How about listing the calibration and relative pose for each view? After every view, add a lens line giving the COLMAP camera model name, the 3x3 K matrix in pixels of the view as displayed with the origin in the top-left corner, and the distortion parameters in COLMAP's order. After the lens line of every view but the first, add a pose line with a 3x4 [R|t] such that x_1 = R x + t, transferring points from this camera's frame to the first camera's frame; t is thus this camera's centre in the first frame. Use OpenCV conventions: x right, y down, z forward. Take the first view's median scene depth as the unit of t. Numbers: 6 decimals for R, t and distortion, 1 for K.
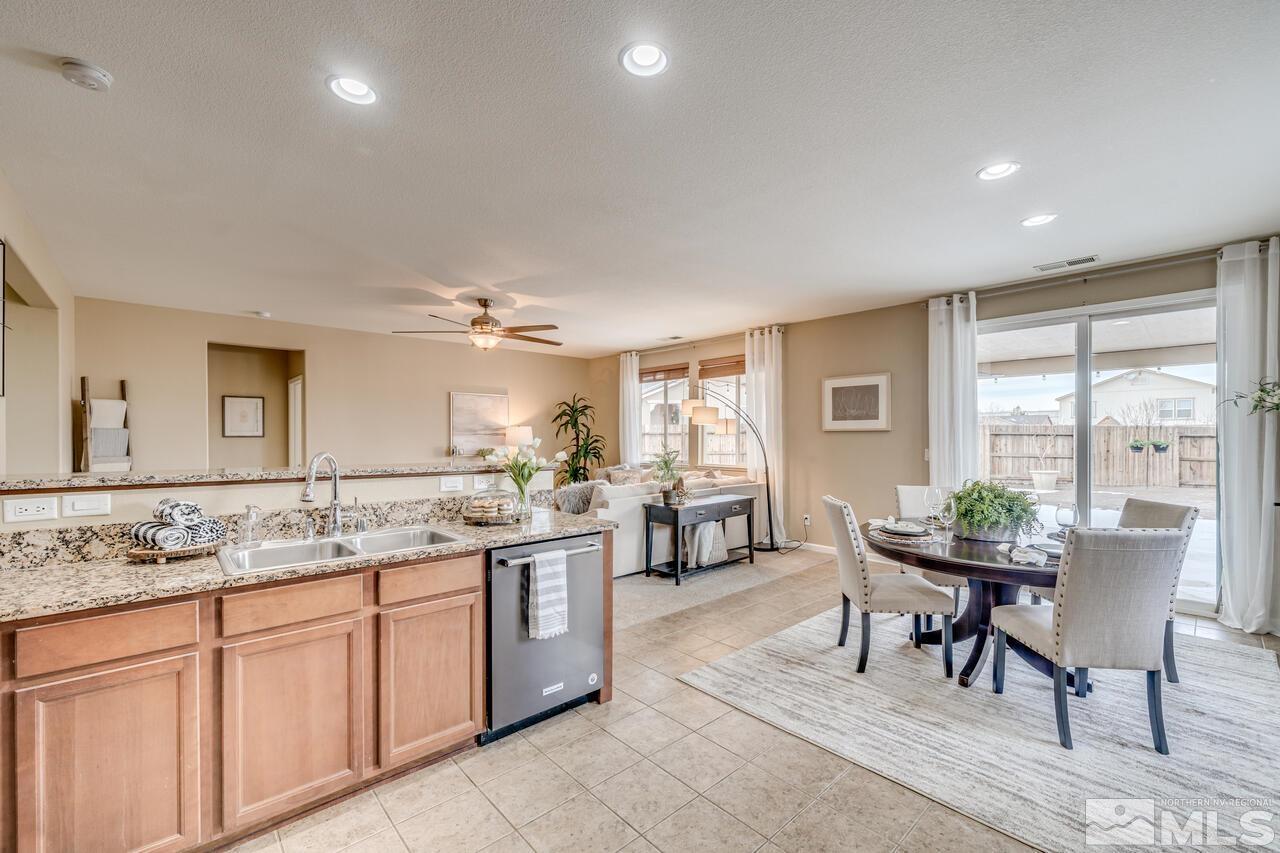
lens RADIAL K [[529.8, 0, 640.6], [0, 529.8, 438.6], [0, 0, 1]] dist [-0.000944, -0.000028]
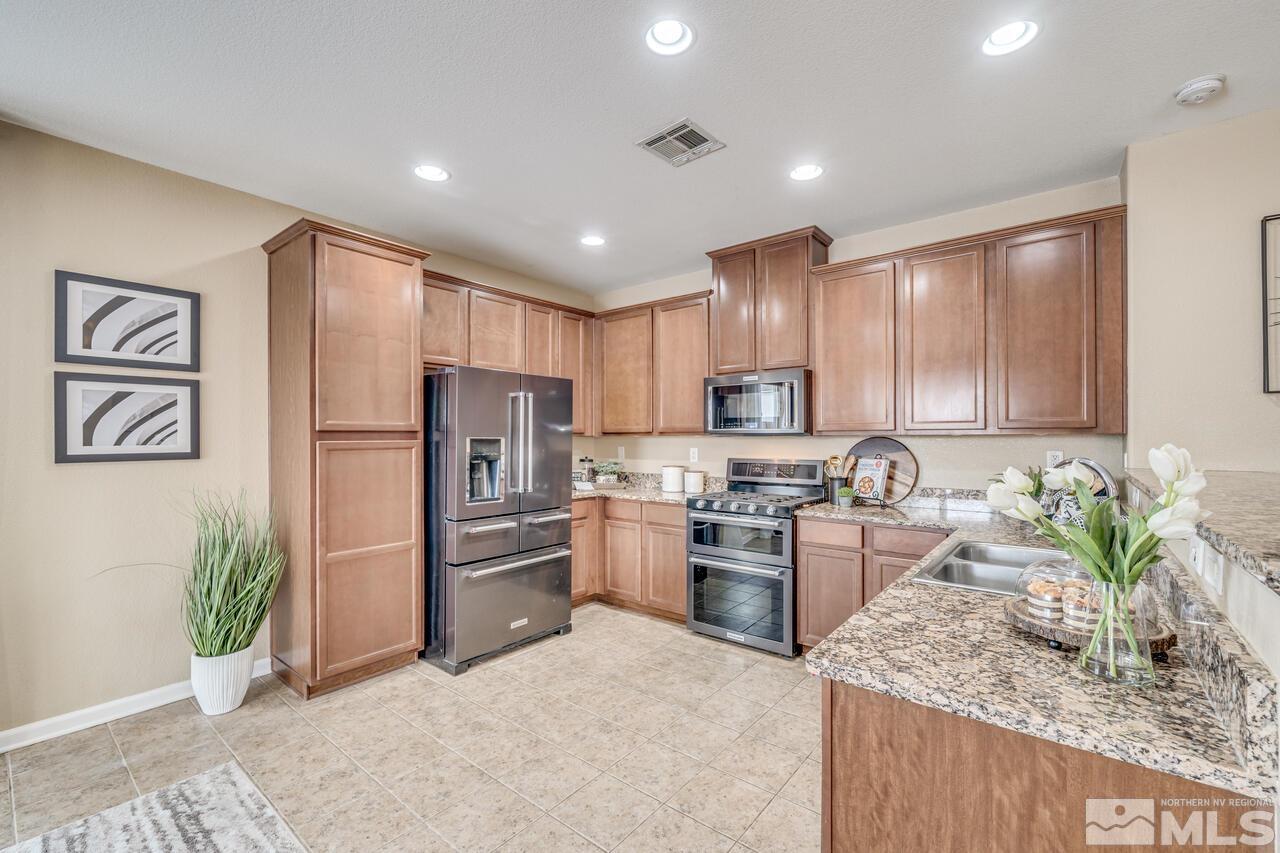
lens RADIAL K [[534.6, 0, 640.5], [0, 534.6, 436.6], [0, 0, 1]] dist [0.000601, 0.000190]
pose [[-0.988300, -0.000337, -0.152522, 0.058749], [-0.001050, 0.999989, 0.004593, -0.003197], [0.152519, 0.004699, -0.988289, 0.563361]]
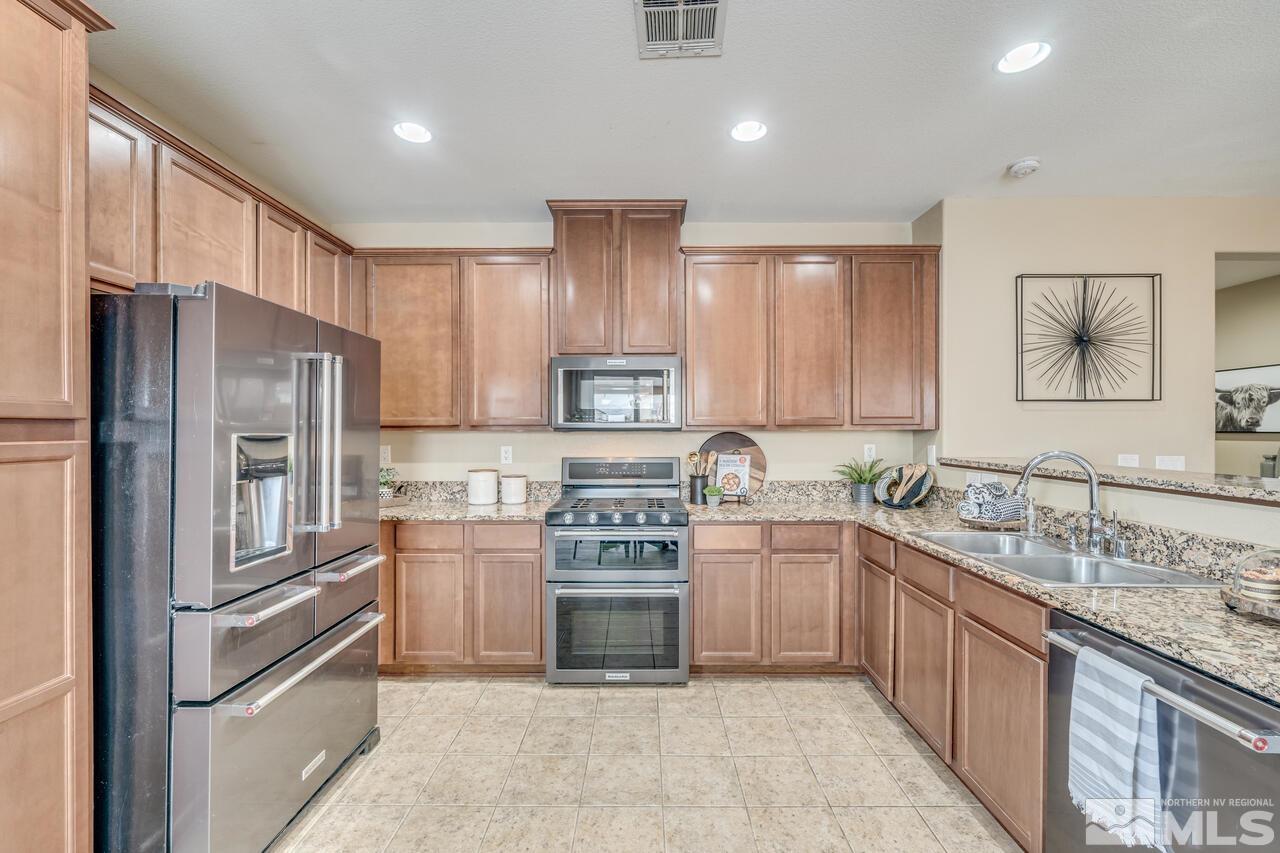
lens RADIAL K [[528.1, 0, 642.3], [0, 528.1, 432.2], [0, 0, 1]] dist [-0.000272, 0.000098]
pose [[-0.677744, 0.000130, -0.735298, 0.183620], [-0.004546, 0.999980, 0.004367, -0.002509], [0.735284, 0.006303, -0.677730, 0.362042]]
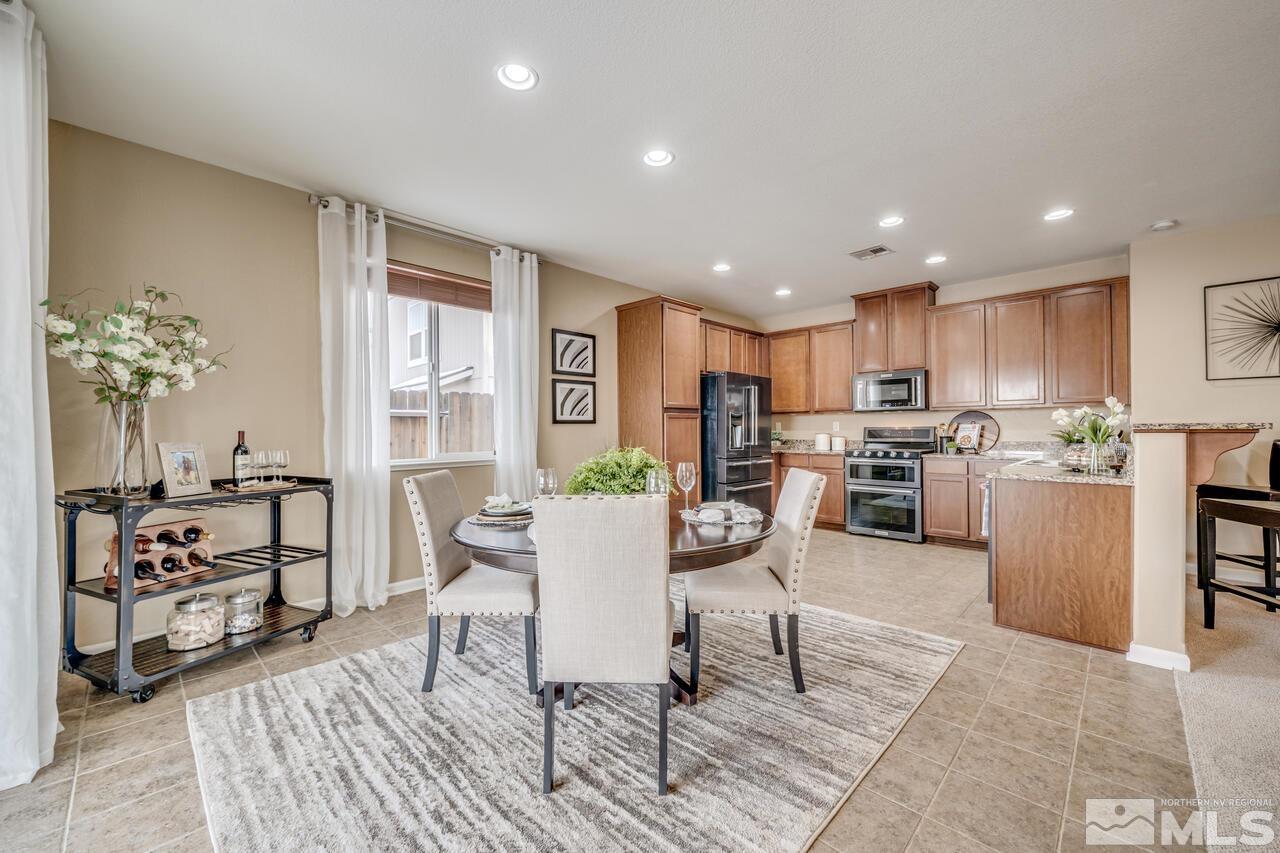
lens RADIAL K [[500.6, 0, 636.7], [0, 500.6, 427.1], [0, 0, 1]] dist [-0.003721, -0.000068]
pose [[-0.998558, 0.004409, -0.053497, 0.320075], [0.004409, 0.999990, 0.000102, 0.022449], [0.053497, -0.000134, -0.998568, 0.840043]]
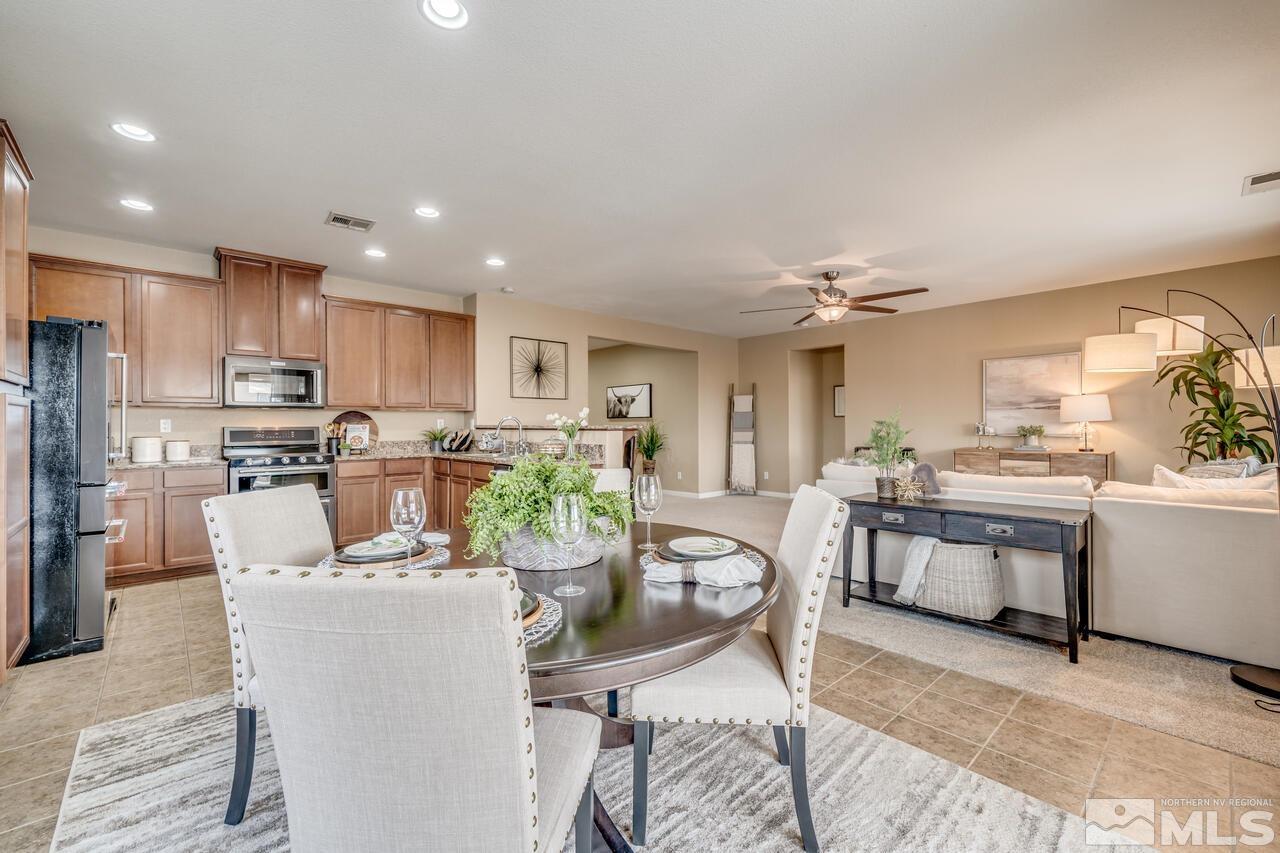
lens RADIAL K [[527.5, 0, 638.8], [0, 527.5, 424.4], [0, 0, 1]] dist [-0.002022, -0.000097]
pose [[0.000682, -0.004921, -0.999988, 0.571789], [-0.000454, 0.999988, -0.004922, 0.024014], [1.000000, 0.000457, 0.000680, 0.520426]]
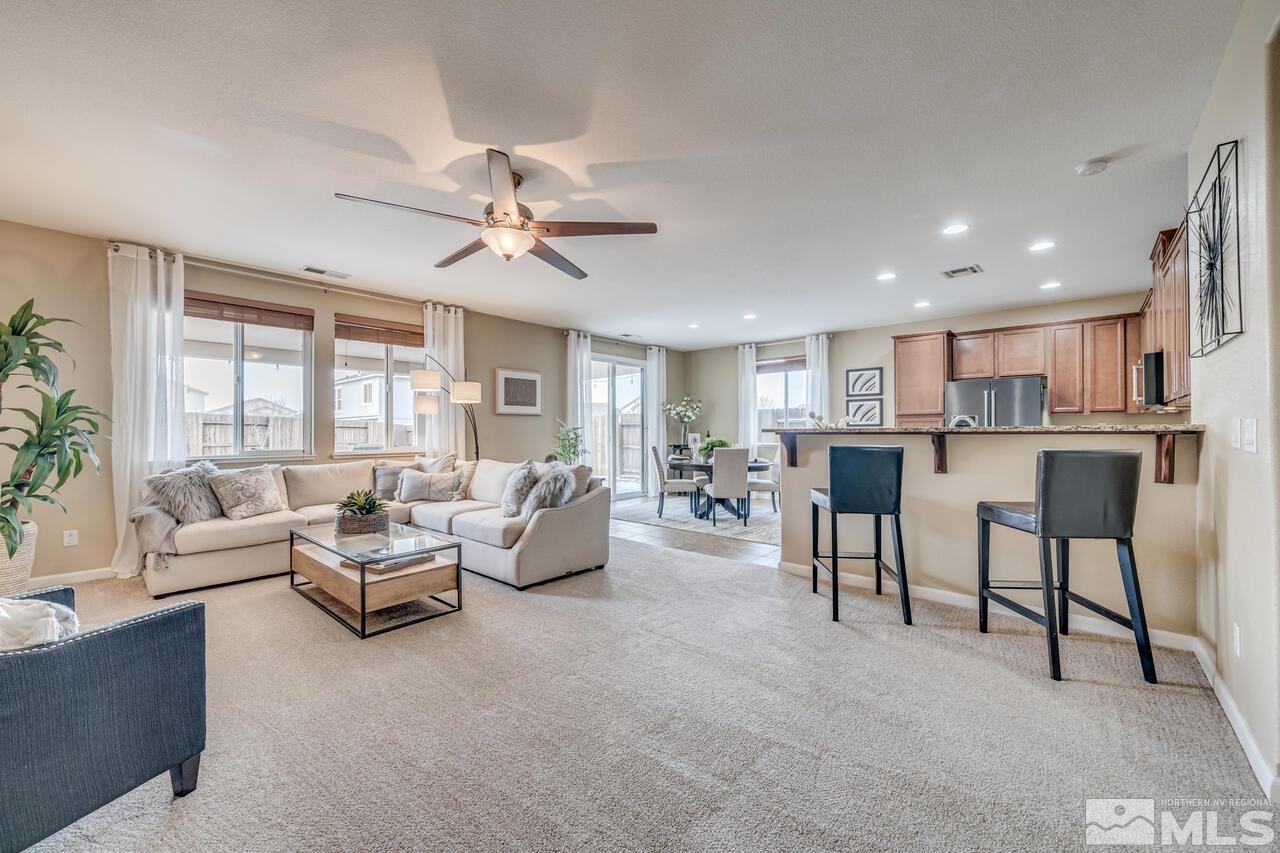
lens RADIAL K [[500.6, 0, 636.7], [0, 500.6, 427.1], [0, 0, 1]] dist [-0.003721, -0.000068]
pose [[-0.104439, 0.006490, 0.994510, -0.710159], [0.006712, 0.999961, -0.005820, 0.021572], [-0.994509, 0.006067, -0.104479, 0.749104]]
